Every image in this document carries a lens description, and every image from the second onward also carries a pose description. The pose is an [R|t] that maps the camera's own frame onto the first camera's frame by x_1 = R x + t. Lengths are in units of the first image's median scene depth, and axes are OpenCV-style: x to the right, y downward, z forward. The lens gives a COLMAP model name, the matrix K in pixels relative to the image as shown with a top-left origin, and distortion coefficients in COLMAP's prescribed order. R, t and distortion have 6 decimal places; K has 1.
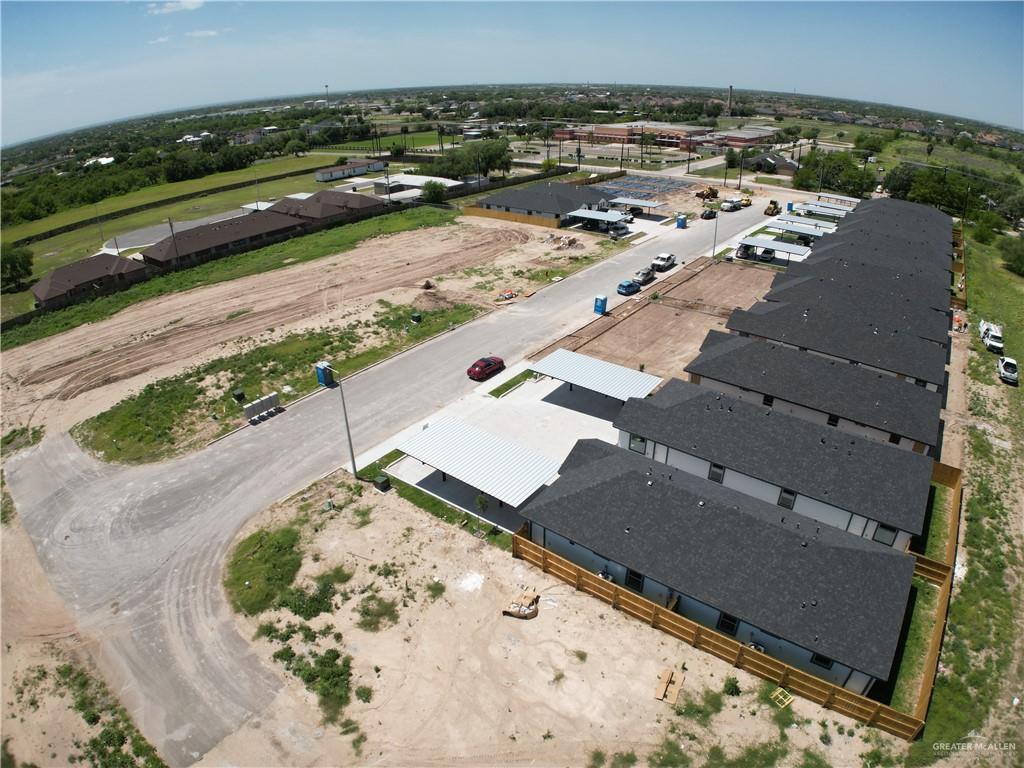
lens RADIAL K [[594.9, 0, 512.0], [0, 594.9, 384.0], [0, 0, 1]] dist [-0.182417, 0.020417]
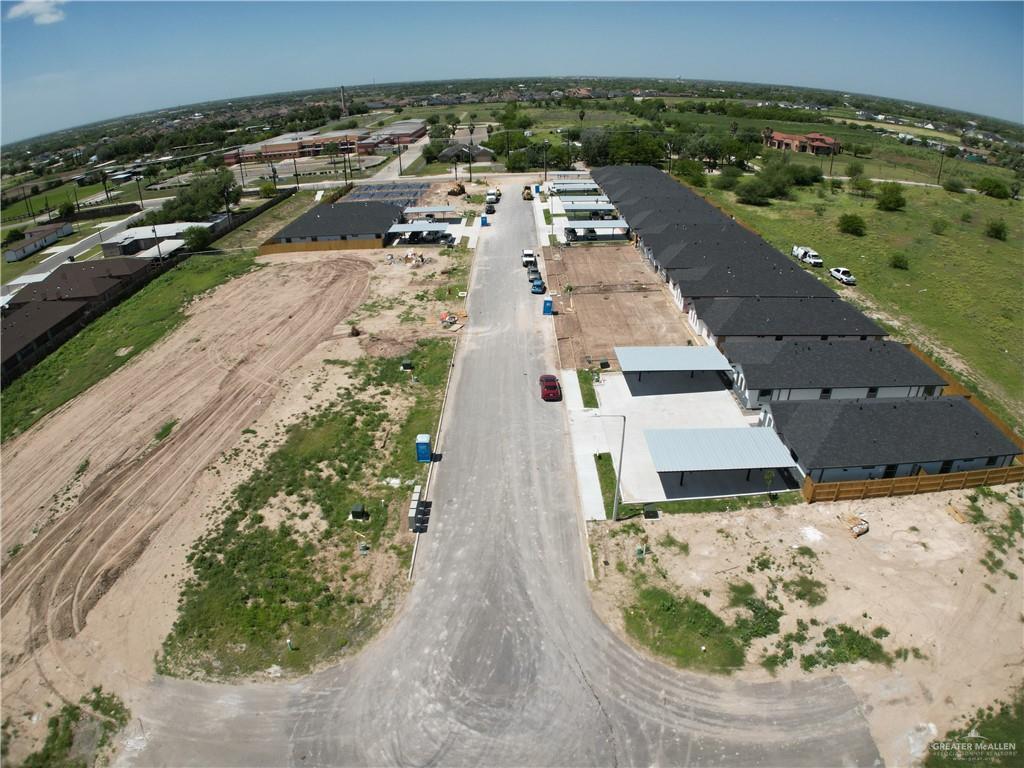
lens RADIAL K [[594.9, 0, 512.0], [0, 594.9, 384.0], [0, 0, 1]] dist [-0.182417, 0.020417]
pose [[0.788598, -0.293870, 0.540141, -0.564589], [0.295915, 0.951373, 0.085574, -0.122218], [-0.539024, 0.092353, 0.837212, 0.178162]]
